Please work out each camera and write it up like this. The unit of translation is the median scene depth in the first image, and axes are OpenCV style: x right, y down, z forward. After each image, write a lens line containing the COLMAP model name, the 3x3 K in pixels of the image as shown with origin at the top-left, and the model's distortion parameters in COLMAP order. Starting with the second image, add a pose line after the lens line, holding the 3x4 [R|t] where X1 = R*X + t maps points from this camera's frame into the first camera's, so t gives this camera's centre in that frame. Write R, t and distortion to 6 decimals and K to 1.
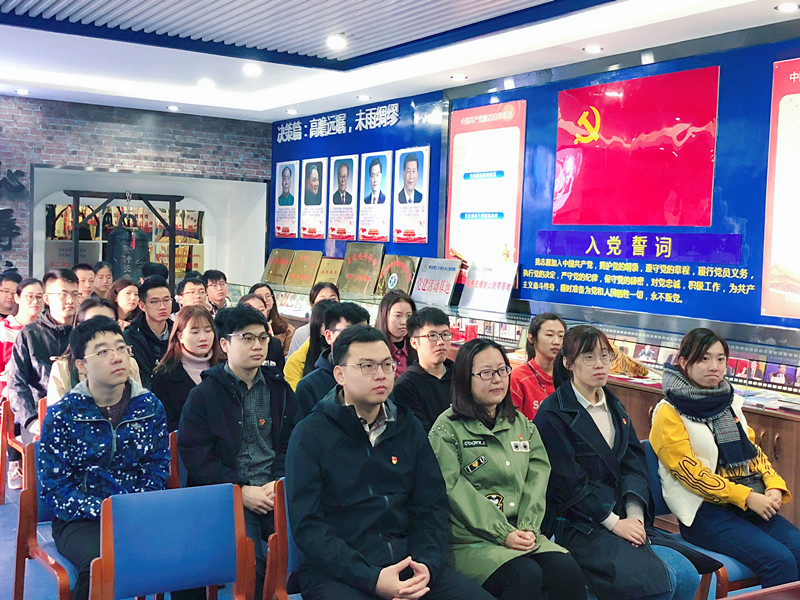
lens RADIAL K [[985.1, 0, 399.5], [0, 985.1, 300.9], [0, 0, 1]] dist [0.014846, 0.000000]
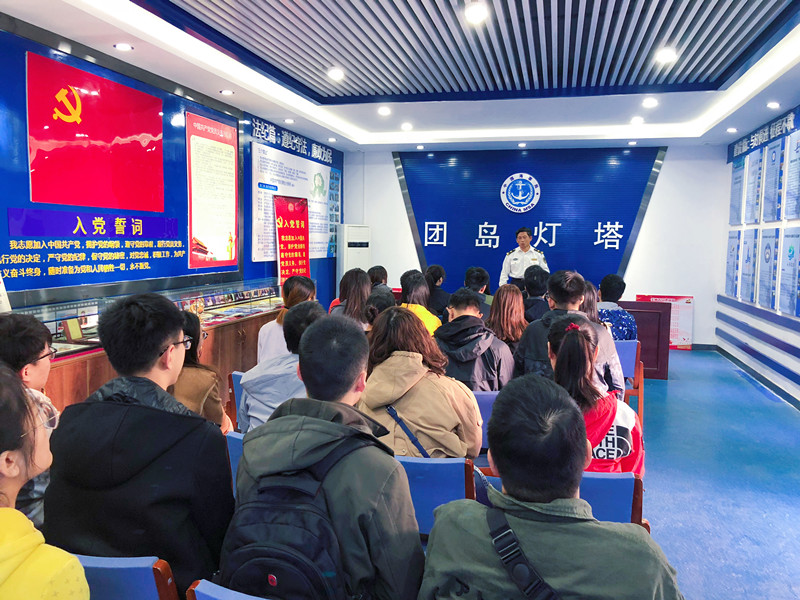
lens RADIAL K [[650.9, 0, 399.1], [0, 650.9, 299.2], [0, 0, 1]] dist [0.001229, 0.003299]
pose [[-0.684253, -0.107667, 0.721253, -0.551258], [0.011443, 0.987334, 0.158243, -0.087038], [-0.729155, 0.116532, -0.674354, 1.263667]]
